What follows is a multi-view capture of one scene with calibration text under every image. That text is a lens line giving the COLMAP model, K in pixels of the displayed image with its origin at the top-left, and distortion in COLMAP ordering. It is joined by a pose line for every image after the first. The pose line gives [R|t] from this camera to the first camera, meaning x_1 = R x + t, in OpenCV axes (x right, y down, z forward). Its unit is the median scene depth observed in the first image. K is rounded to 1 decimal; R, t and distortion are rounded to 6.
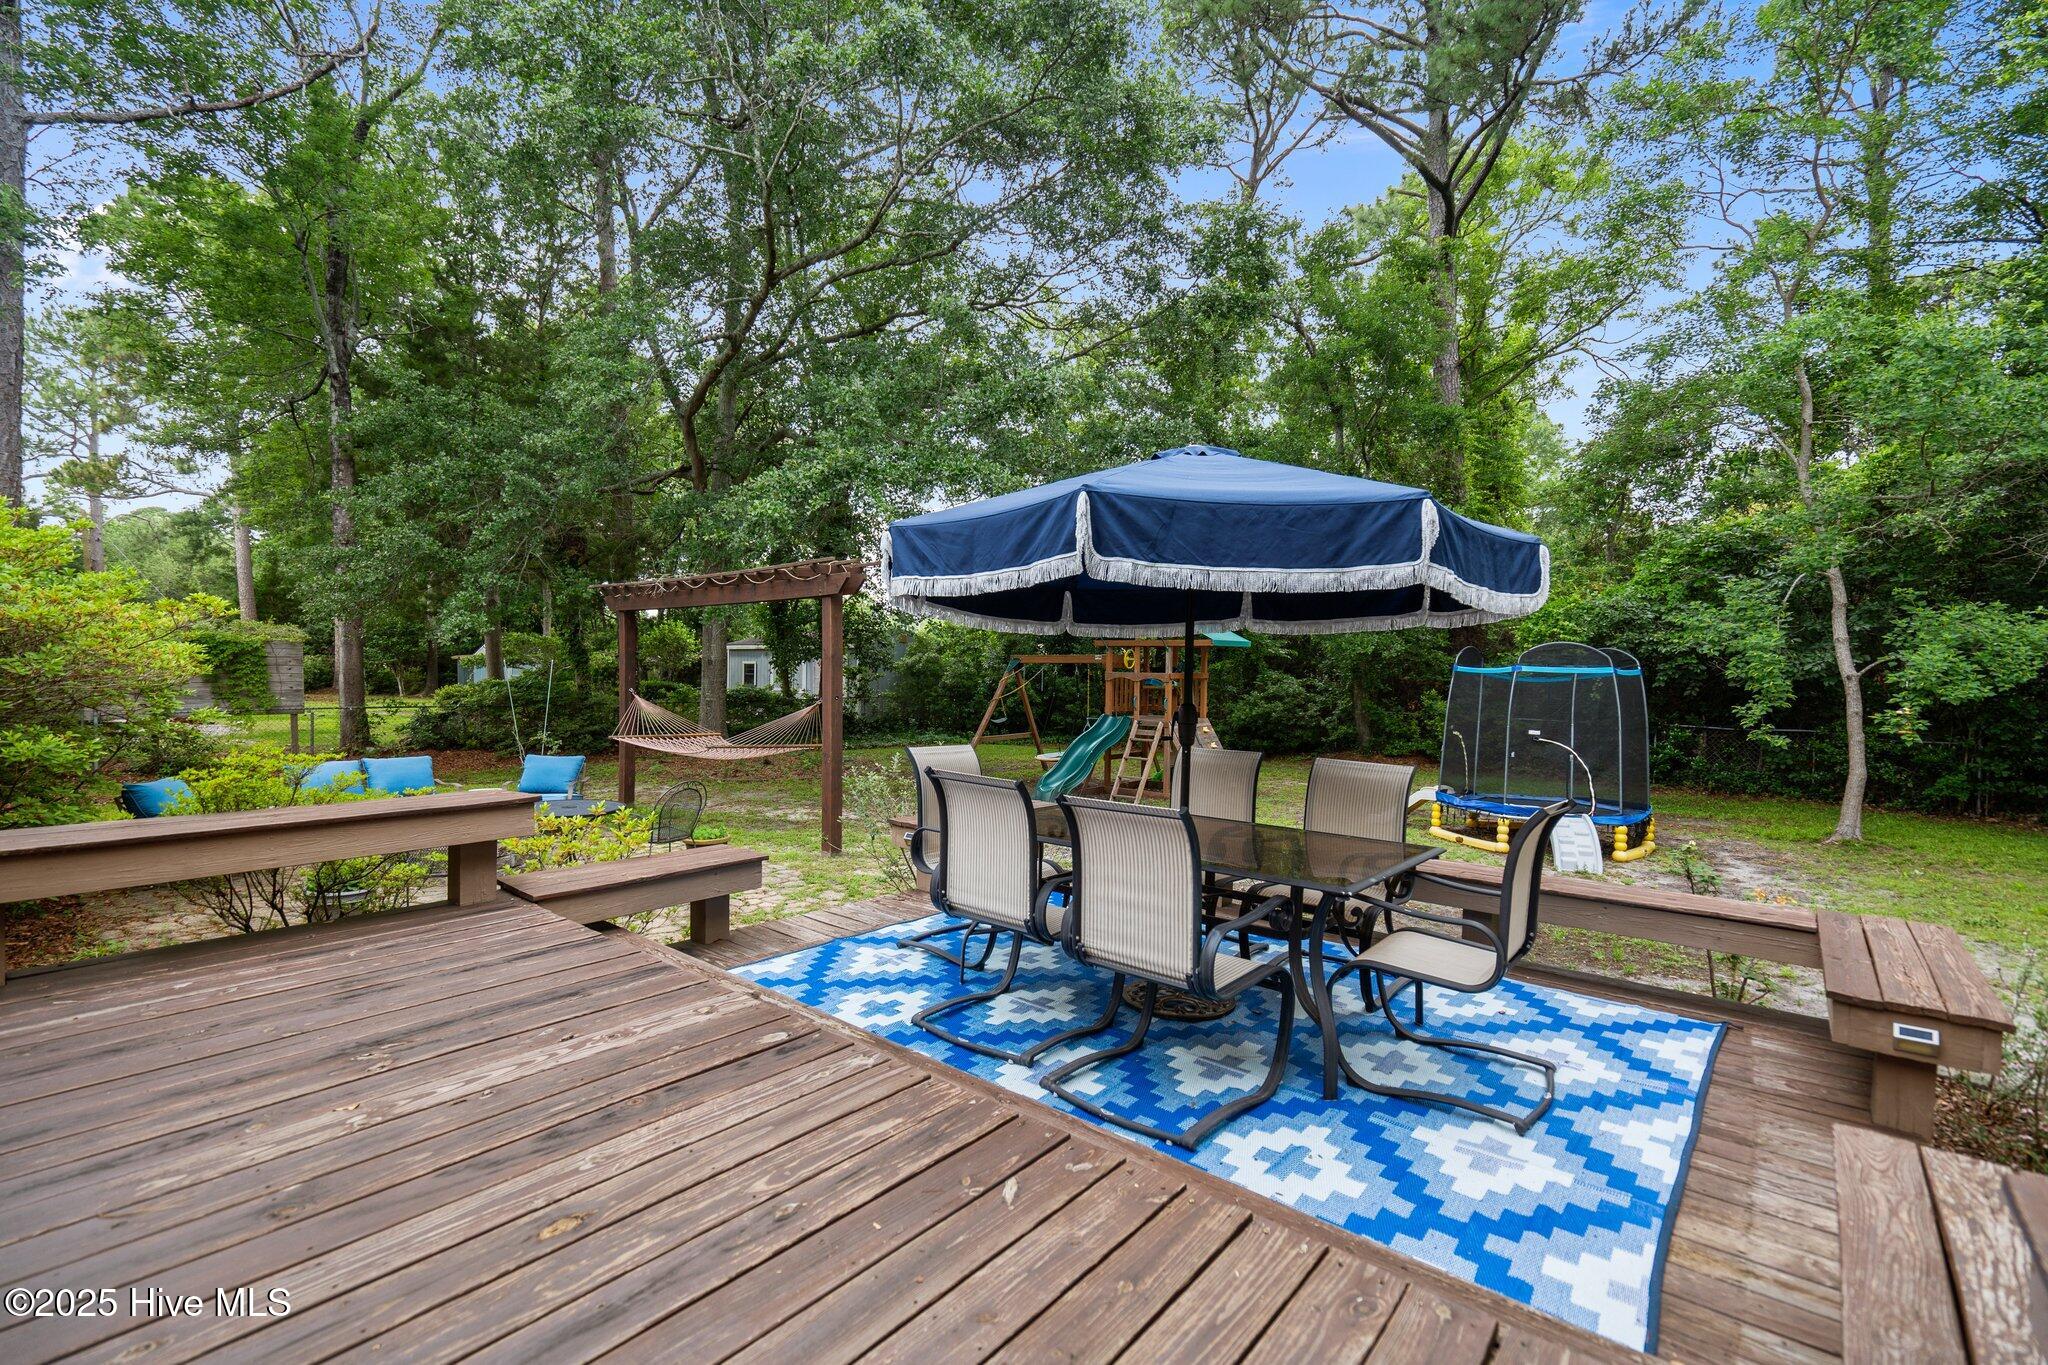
lens RADIAL K [[928.5, 0, 1024.0], [0, 928.5, 682.5], [0, 0, 1]] dist [-0.000043, -0.000406]
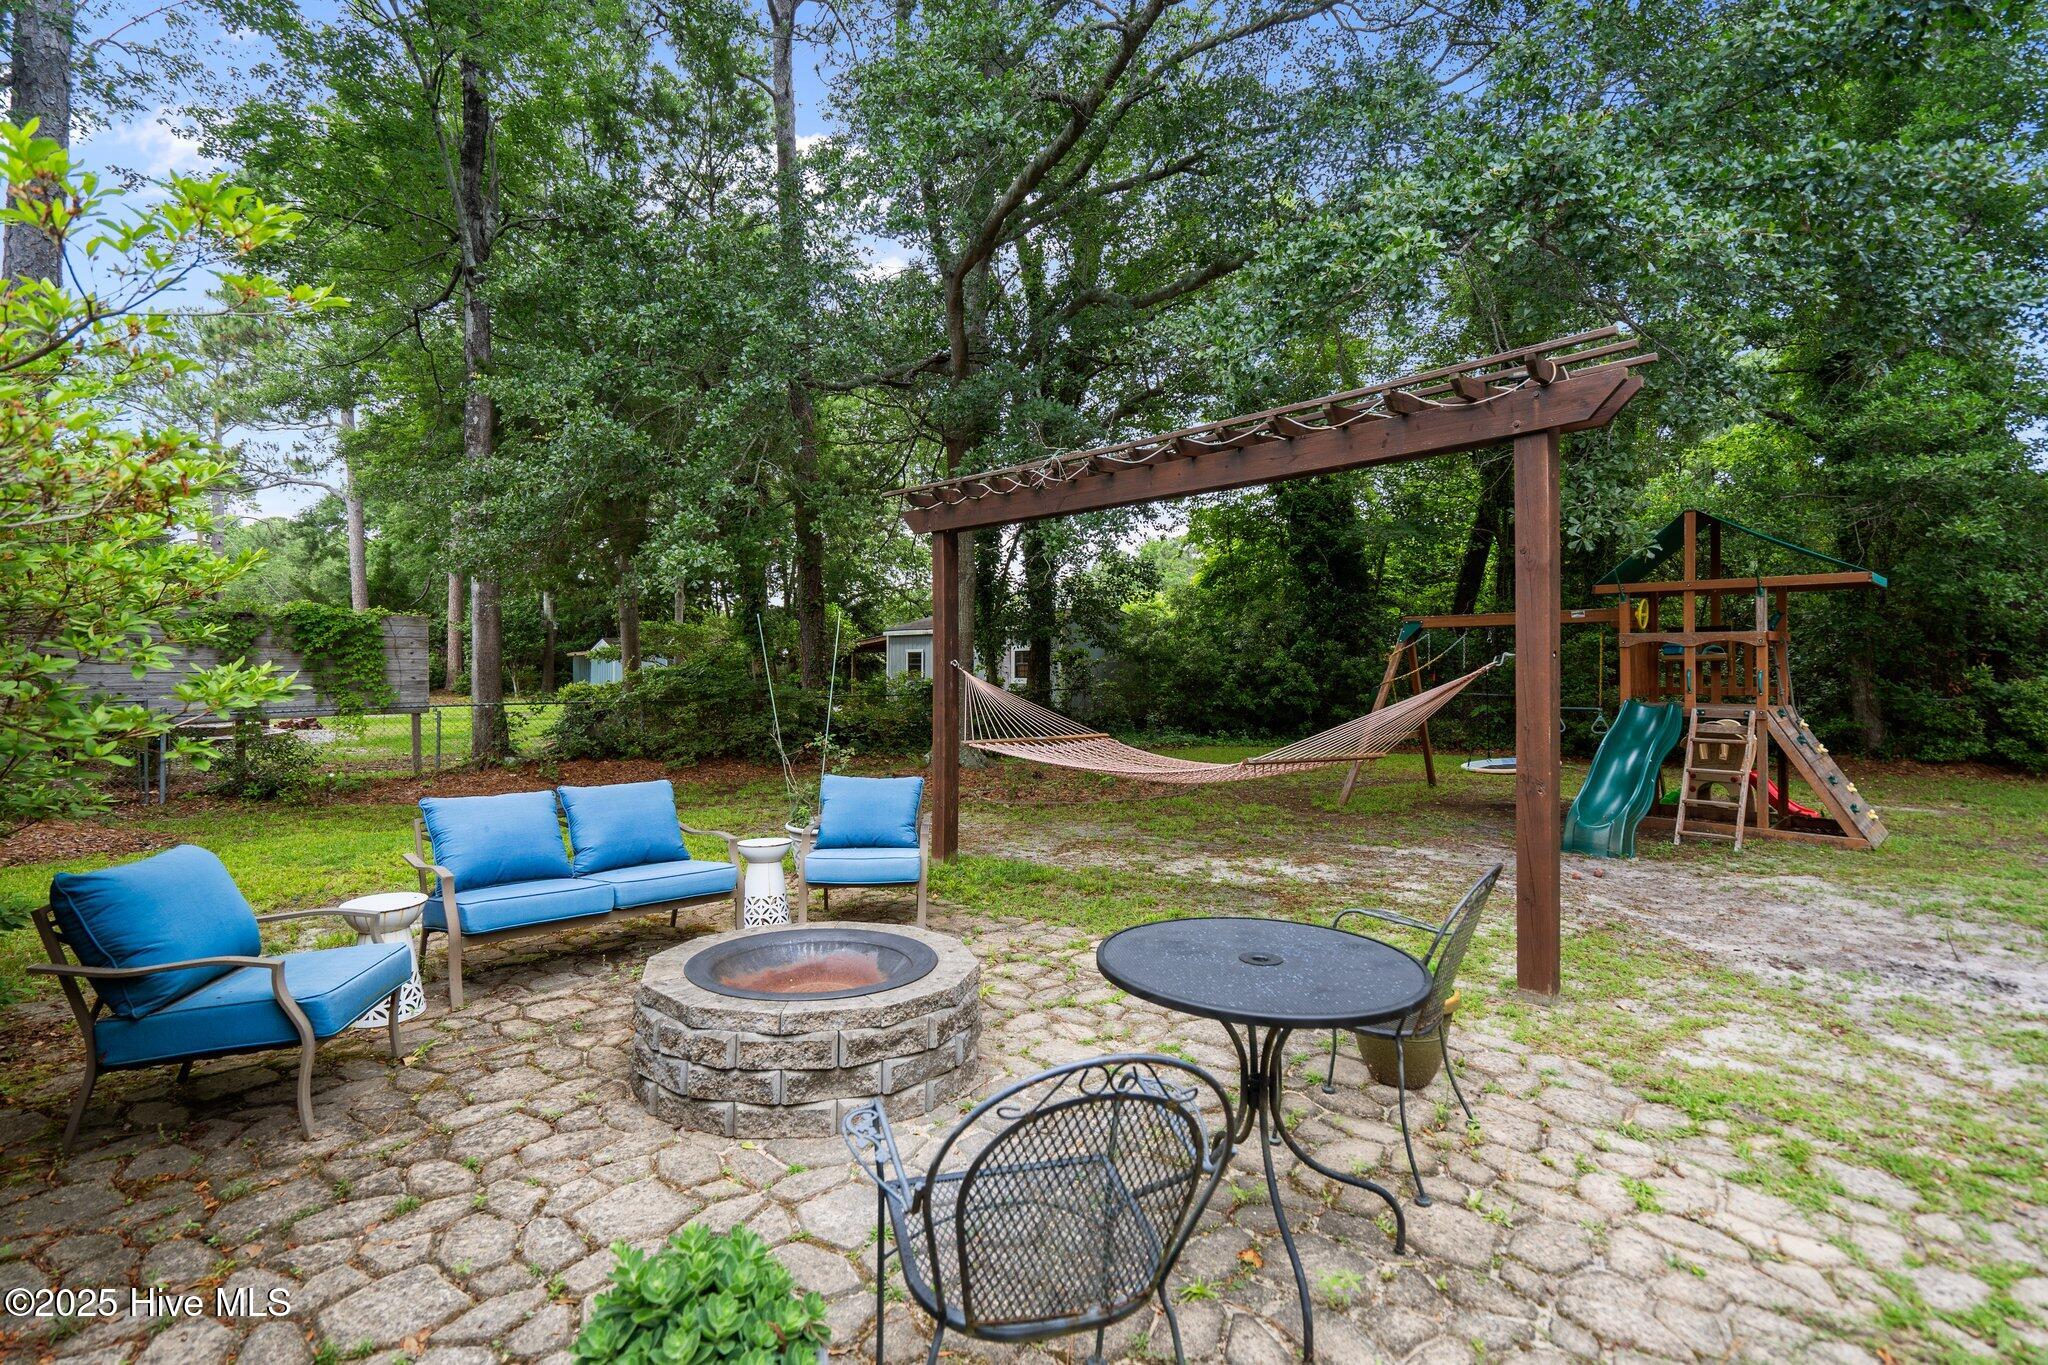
lens RADIAL K [[962.3, 0, 1025.4], [0, 962.3, 643.2], [0, 0, 1]] dist [0.003409, 0.000471]
pose [[0.995632, -0.016329, -0.091929, -0.162731], [0.012794, 0.999161, -0.038913, 0.009995], [0.092487, 0.037567, 0.995005, 0.195204]]
